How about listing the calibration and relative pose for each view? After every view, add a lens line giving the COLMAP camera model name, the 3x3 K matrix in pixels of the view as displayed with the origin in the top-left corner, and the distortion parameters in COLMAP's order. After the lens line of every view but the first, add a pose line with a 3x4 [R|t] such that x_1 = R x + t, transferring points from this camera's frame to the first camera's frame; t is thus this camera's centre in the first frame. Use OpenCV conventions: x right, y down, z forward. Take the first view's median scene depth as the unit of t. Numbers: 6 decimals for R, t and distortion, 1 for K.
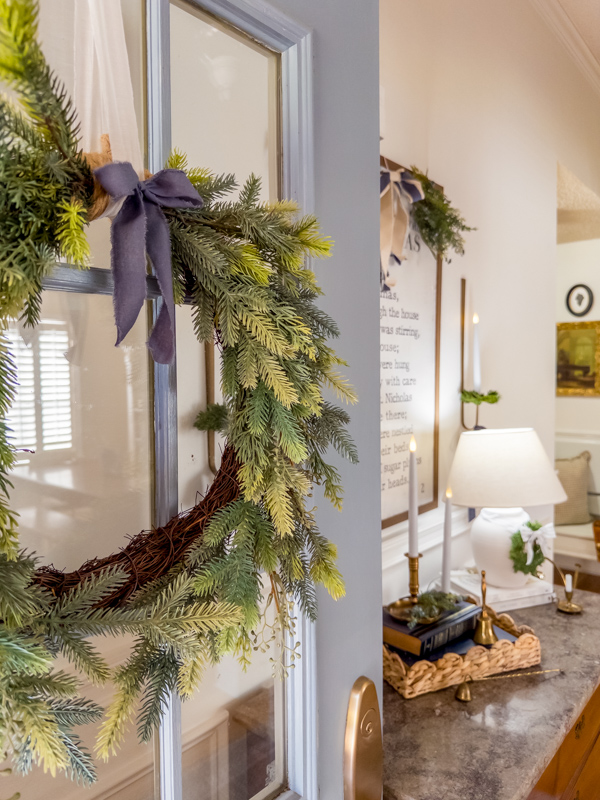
lens RADIAL K [[580.3, 0, 300.0], [0, 580.3, 400.0], [0, 0, 1]] dist [0.008076, -0.011107]
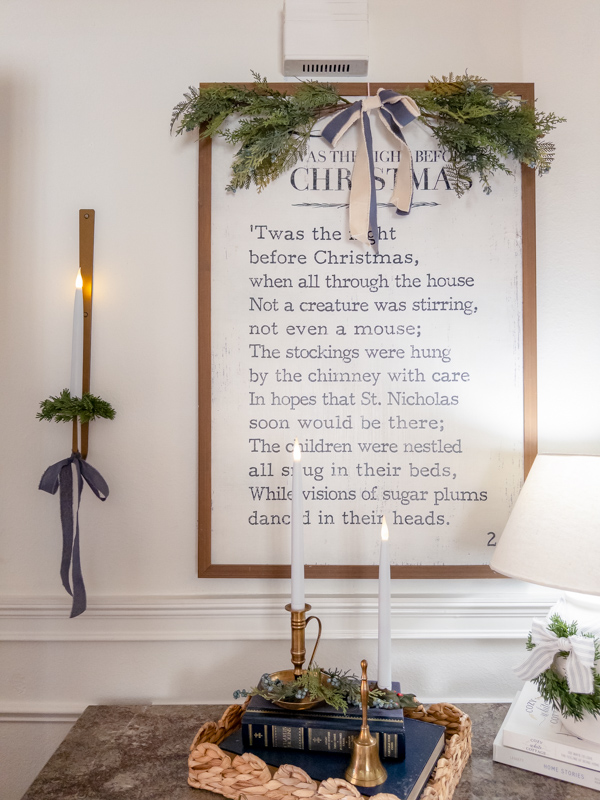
lens RADIAL K [[565.7, 0, 300.0], [0, 565.7, 400.0], [0, 0, 1]] dist [0.076625, -0.115027]
pose [[0.660699, -0.001592, -0.750649, 0.610560], [-0.036903, 0.998720, -0.034598, 0.028133], [0.749743, 0.050560, 0.659795, 0.435050]]
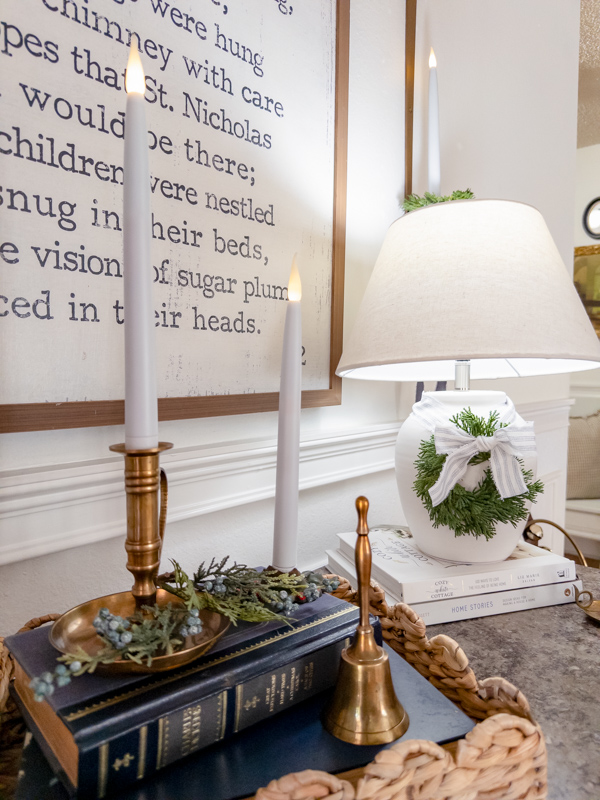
lens RADIAL K [[580.3, 0, 300.0], [0, 580.3, 400.0], [0, 0, 1]] dist [0.008076, -0.011107]
pose [[0.999839, 0.015650, -0.008745, 0.235114], [-0.015490, 0.999717, 0.018081, 0.197381], [0.009025, -0.017943, 0.999798, 0.578610]]
